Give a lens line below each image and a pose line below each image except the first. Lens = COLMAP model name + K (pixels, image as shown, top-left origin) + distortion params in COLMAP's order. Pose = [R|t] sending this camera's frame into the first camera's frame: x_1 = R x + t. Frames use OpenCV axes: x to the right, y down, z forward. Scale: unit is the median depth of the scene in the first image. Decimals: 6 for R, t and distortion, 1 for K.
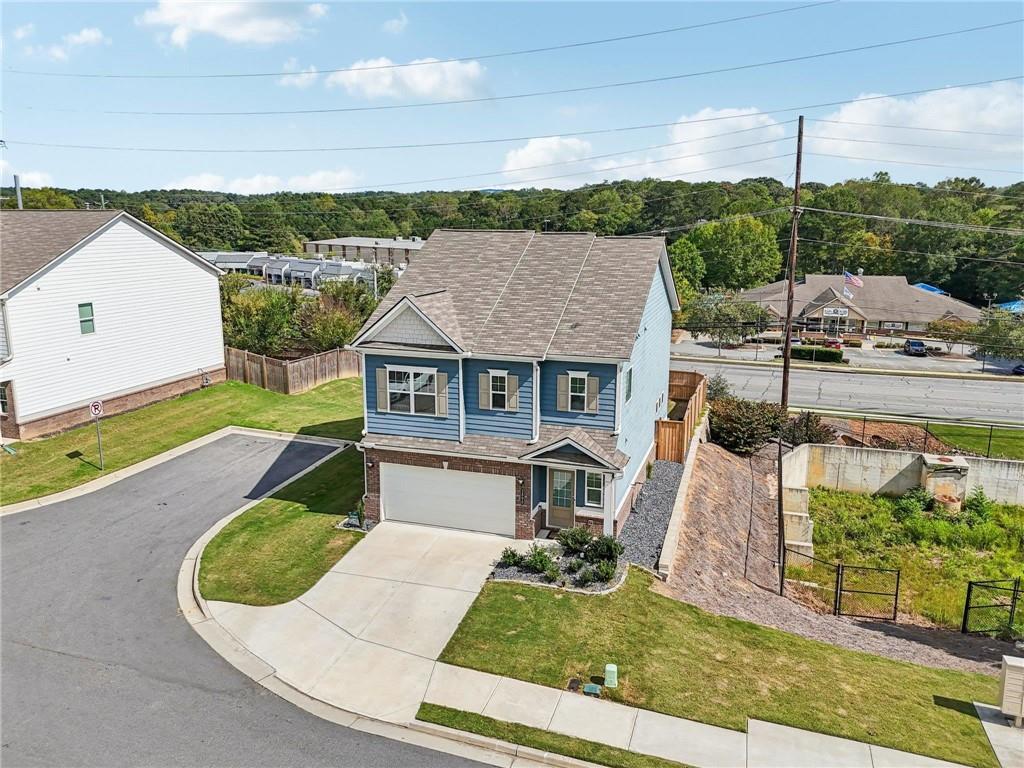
lens RADIAL K [[785.7, 0, 538.5], [0, 785.7, 356.4], [0, 0, 1]] dist [0.073139, -0.077087]
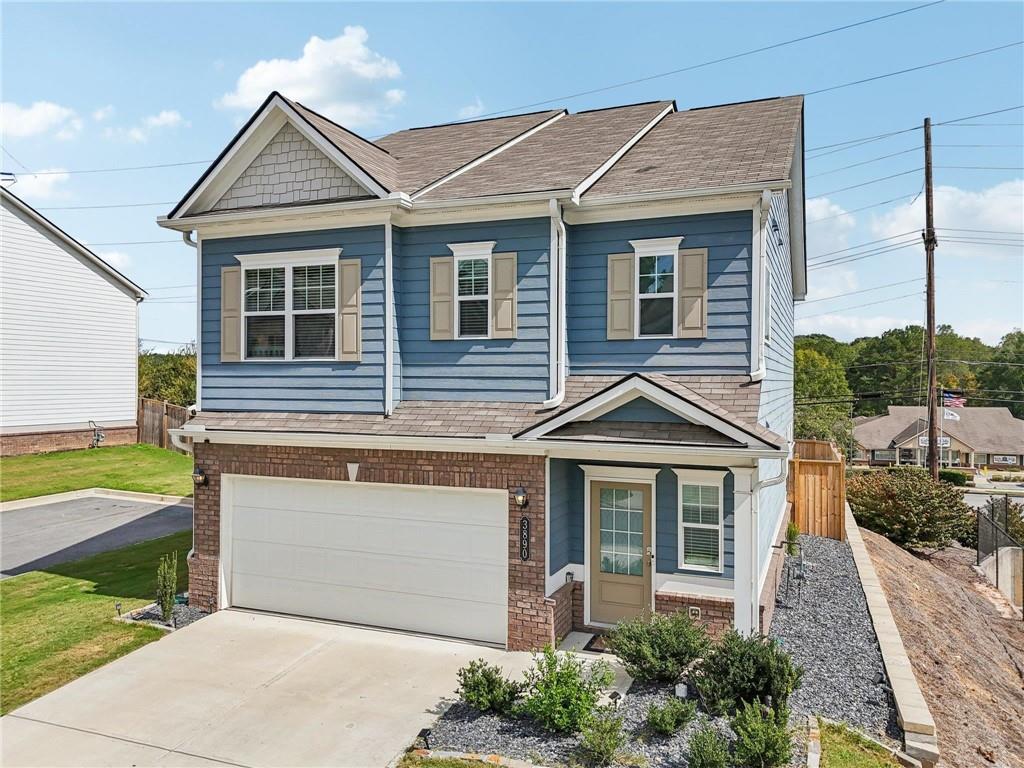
lens RADIAL K [[761.8, 0, 524.6], [0, 761.8, 382.5], [0, 0, 1]] dist [0.062910, -0.068597]
pose [[0.996679, -0.004874, -0.081289, 0.012208], [-0.010292, 0.982663, -0.185113, 0.169167], [0.080782, 0.185334, 0.979349, 0.588029]]
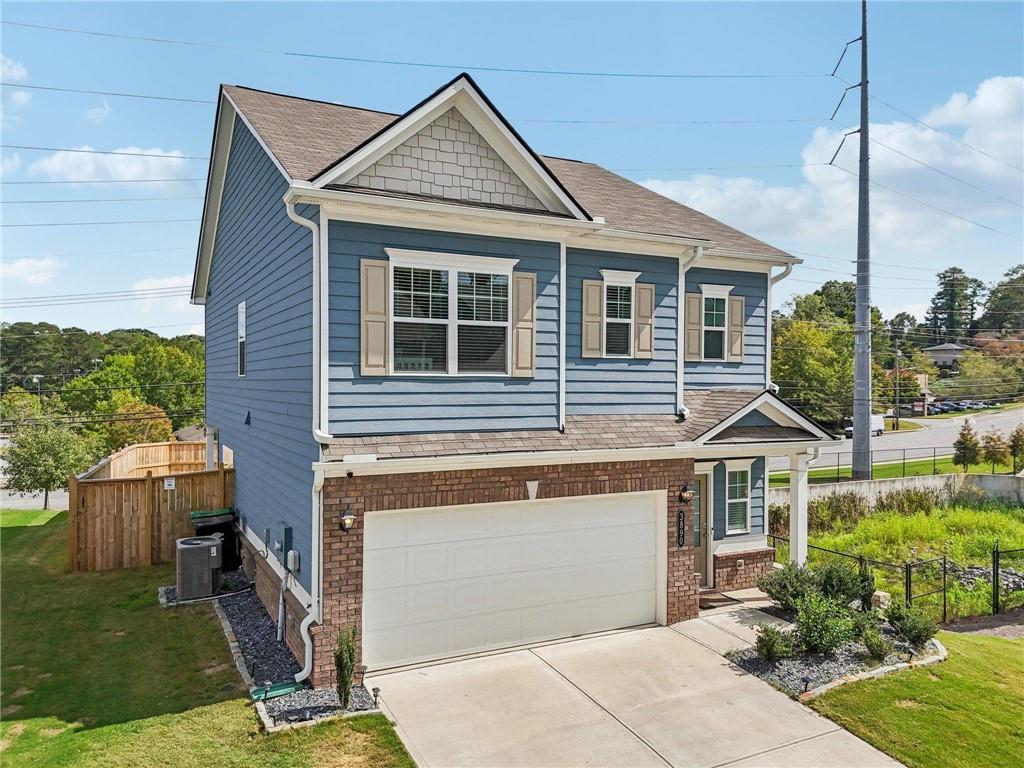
lens RADIAL K [[761.8, 0, 524.6], [0, 761.8, 382.5], [0, 0, 1]] dist [0.062910, -0.068597]
pose [[0.713969, -0.007083, 0.700141, -0.417653], [0.129527, 0.984026, -0.122130, 0.132340], [-0.688092, 0.177885, 0.703482, 0.707353]]
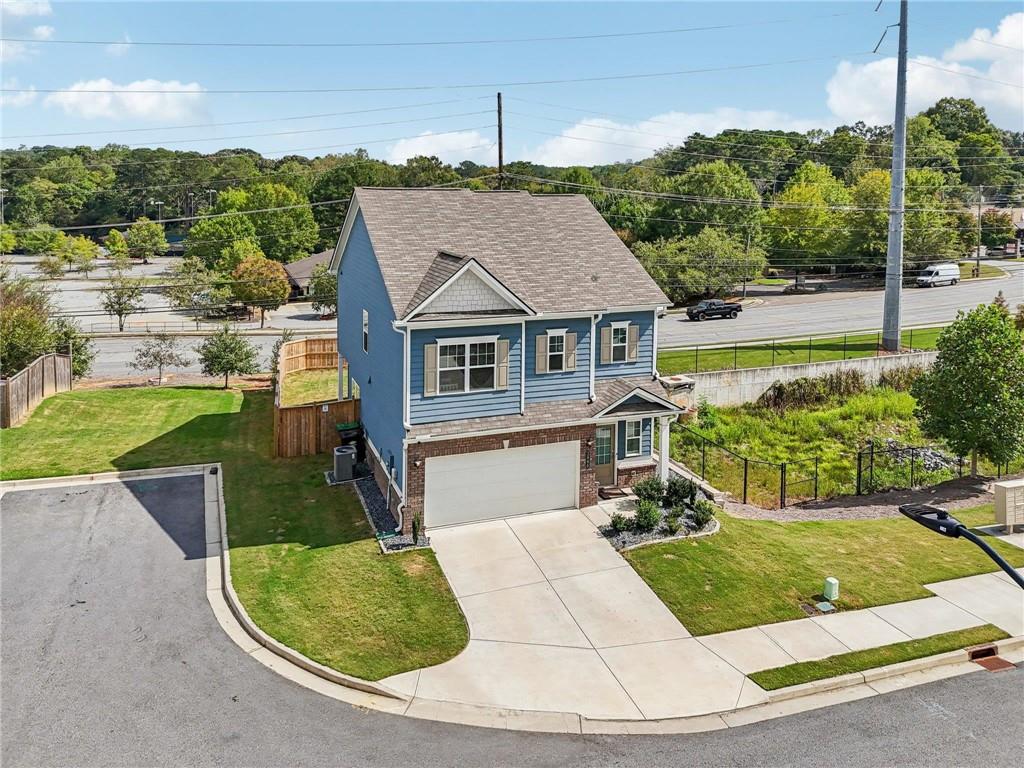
lens RADIAL K [[797.6, 0, 543.6], [0, 797.6, 214.4], [0, 0, 1]] dist [0.035453, -0.003856]
pose [[0.780722, -0.018719, 0.624598, -0.655440], [0.107652, 0.988636, -0.104932, -0.020239], [-0.615535, 0.149162, 0.773865, 0.234136]]
